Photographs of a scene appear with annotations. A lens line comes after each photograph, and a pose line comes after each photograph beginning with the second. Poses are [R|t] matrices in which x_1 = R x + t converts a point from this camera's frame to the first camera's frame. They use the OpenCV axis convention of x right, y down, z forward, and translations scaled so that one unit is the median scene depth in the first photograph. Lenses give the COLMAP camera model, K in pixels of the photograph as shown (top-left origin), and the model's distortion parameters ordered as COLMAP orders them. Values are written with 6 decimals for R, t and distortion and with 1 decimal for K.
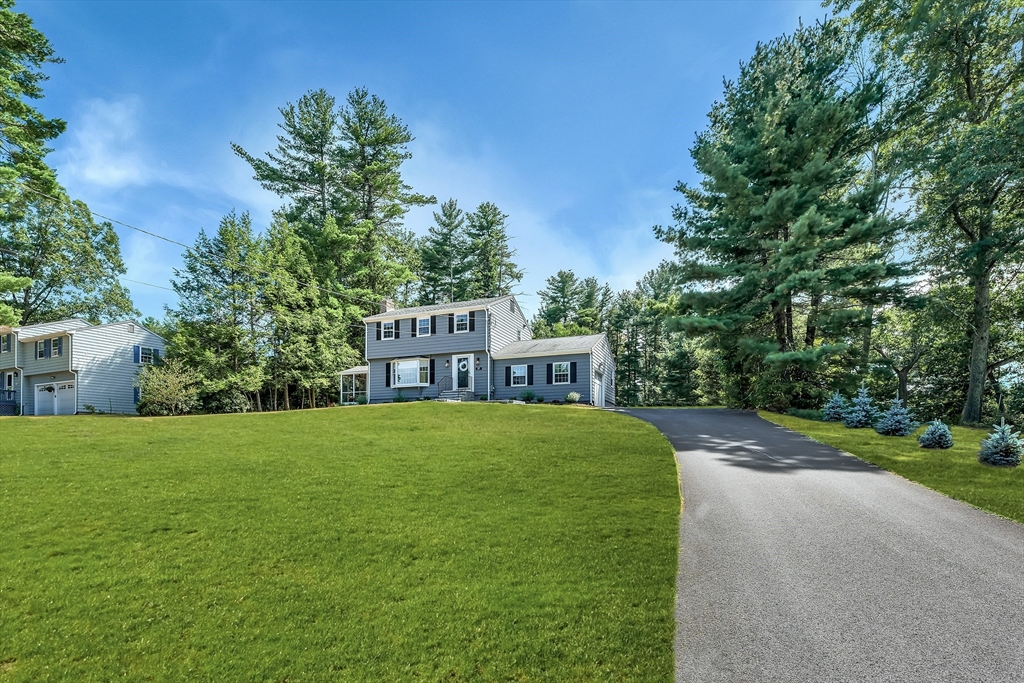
lens RADIAL K [[424.4, 0, 514.3], [0, 424.4, 341.6], [0, 0, 1]] dist [0.000052, 0.000058]
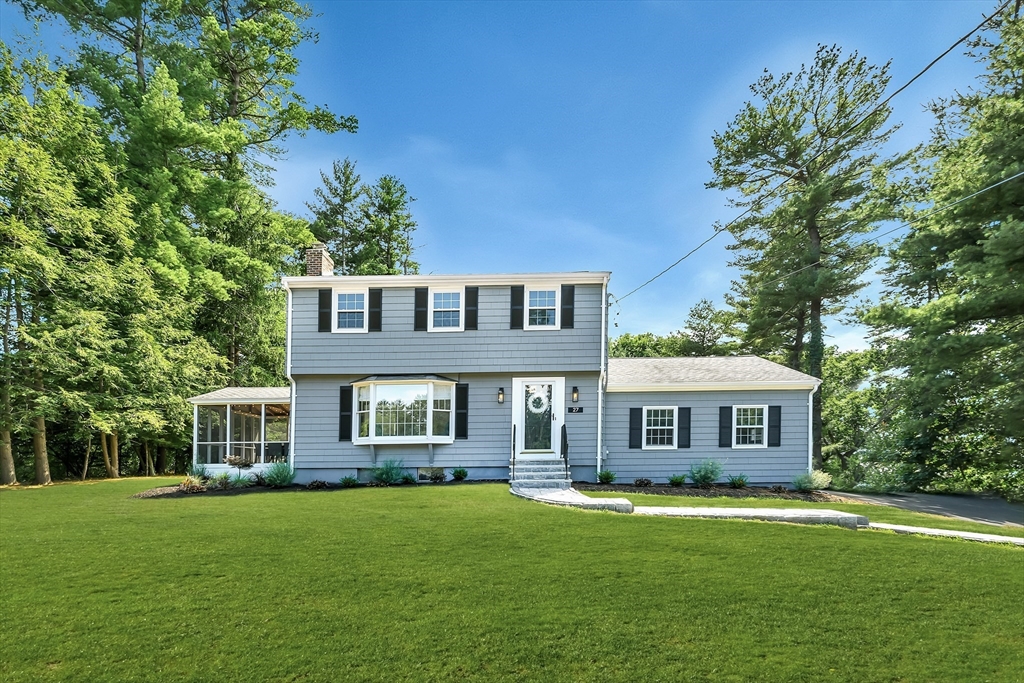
lens RADIAL K [[434.8, 0, 511.8], [0, 434.8, 396.5], [0, 0, 1]] dist [-0.000333, -0.000095]
pose [[0.943951, 0.045355, 0.326954, -0.243174], [-0.065290, 0.996600, 0.050251, 0.023472], [-0.323563, -0.068781, 0.943703, 0.452016]]
